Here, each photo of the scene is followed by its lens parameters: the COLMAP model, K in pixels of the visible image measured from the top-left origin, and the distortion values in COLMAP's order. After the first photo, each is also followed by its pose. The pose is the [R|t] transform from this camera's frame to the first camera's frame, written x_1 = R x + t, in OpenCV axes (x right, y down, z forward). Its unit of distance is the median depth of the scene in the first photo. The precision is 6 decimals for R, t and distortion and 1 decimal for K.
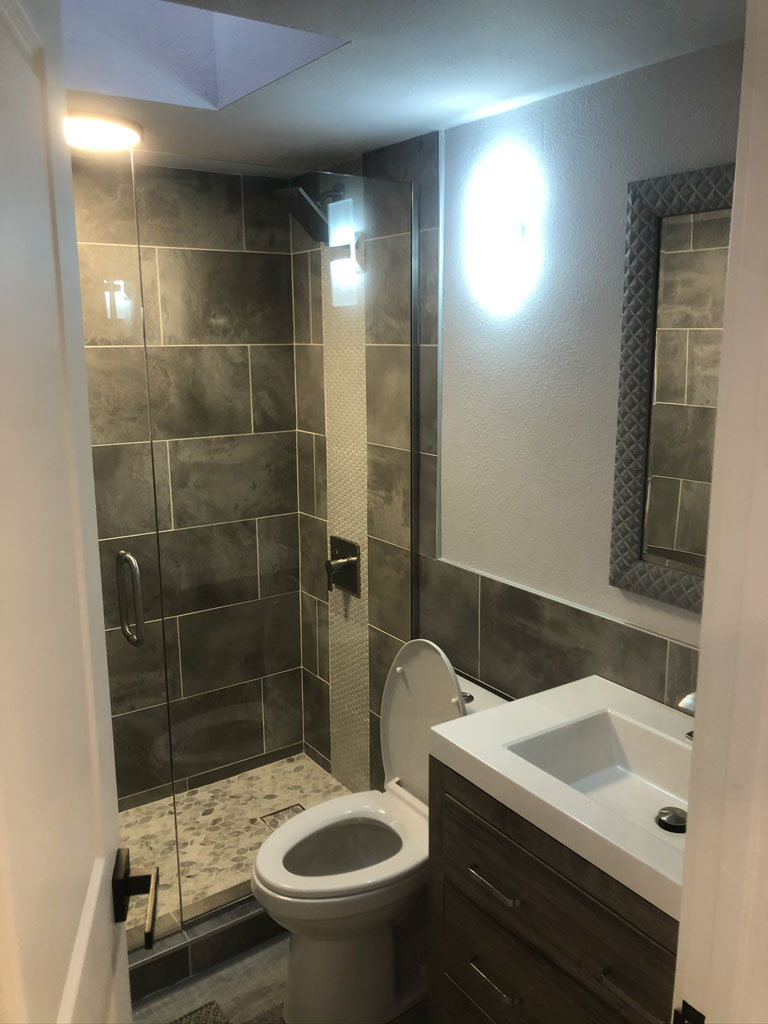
lens RADIAL K [[836.9, 0, 392.8], [0, 836.9, 515.0], [0, 0, 1]] dist [0.027709, -0.031964]
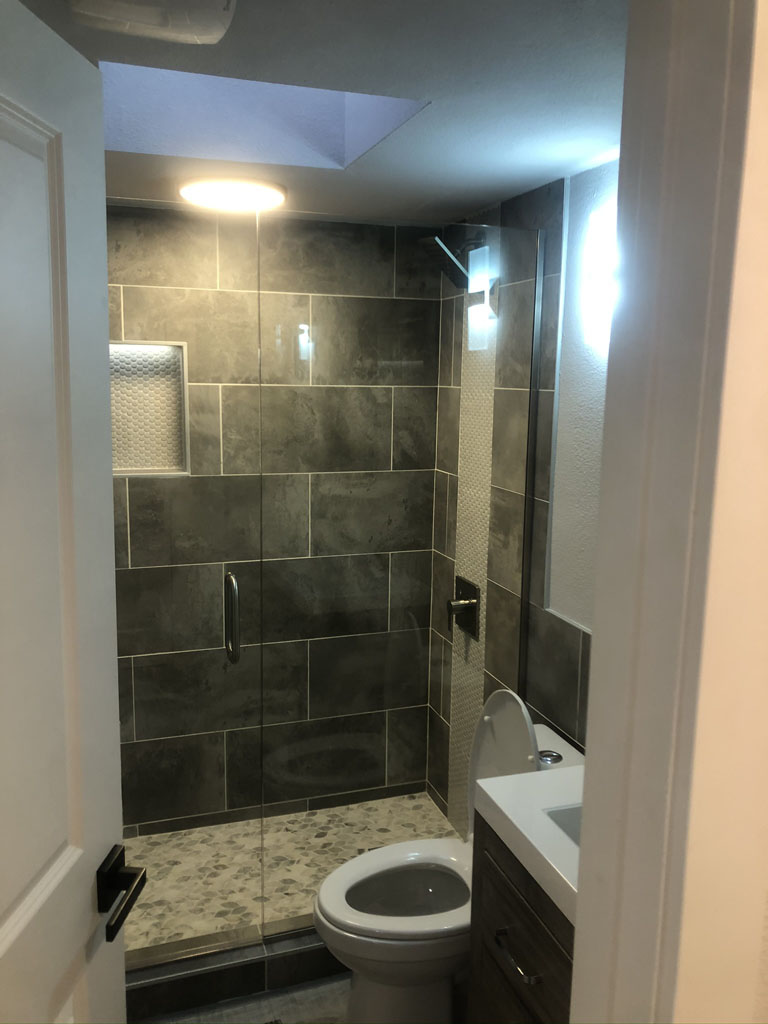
lens RADIAL K [[836.9, 0, 385.7], [0, 836.9, 506.9], [0, 0, 1]] dist [0.027709, -0.031964]
pose [[0.960057, 0.062292, -0.272783, 0.121460], [-0.077227, 0.996027, -0.044352, -0.007085], [0.268936, 0.063646, 0.961053, 0.009209]]
